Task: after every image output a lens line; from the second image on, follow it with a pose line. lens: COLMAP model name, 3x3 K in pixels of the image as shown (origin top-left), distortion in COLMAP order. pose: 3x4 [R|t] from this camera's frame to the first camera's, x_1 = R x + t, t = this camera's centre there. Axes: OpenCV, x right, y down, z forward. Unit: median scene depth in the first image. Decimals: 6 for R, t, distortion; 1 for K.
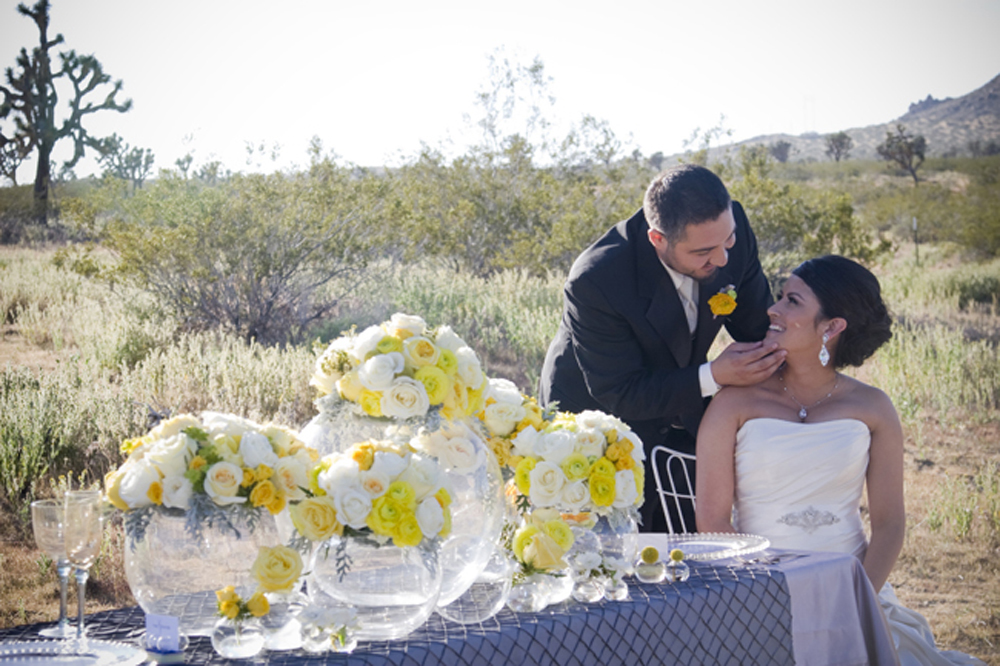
lens RADIAL K [[2282.3, 0, 500.0], [0, 2282.3, 333.0], [0, 0, 1]] dist [0.107191, 0.435159]
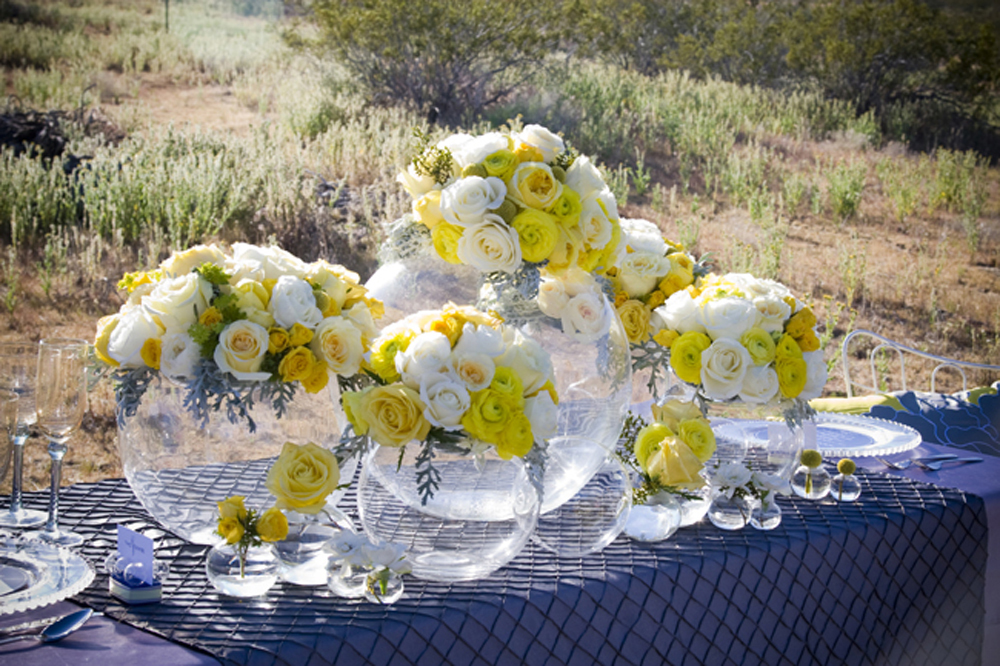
lens RADIAL K [[1774.9, 0, 585.5], [0, 1774.9, 335.2], [0, 0, 1]] dist [0.002512, -0.170433]
pose [[0.996390, 0.077144, -0.035432, 0.007170], [-0.072174, 0.989547, 0.124849, -0.015709], [0.044693, -0.121841, 0.991543, 0.417157]]
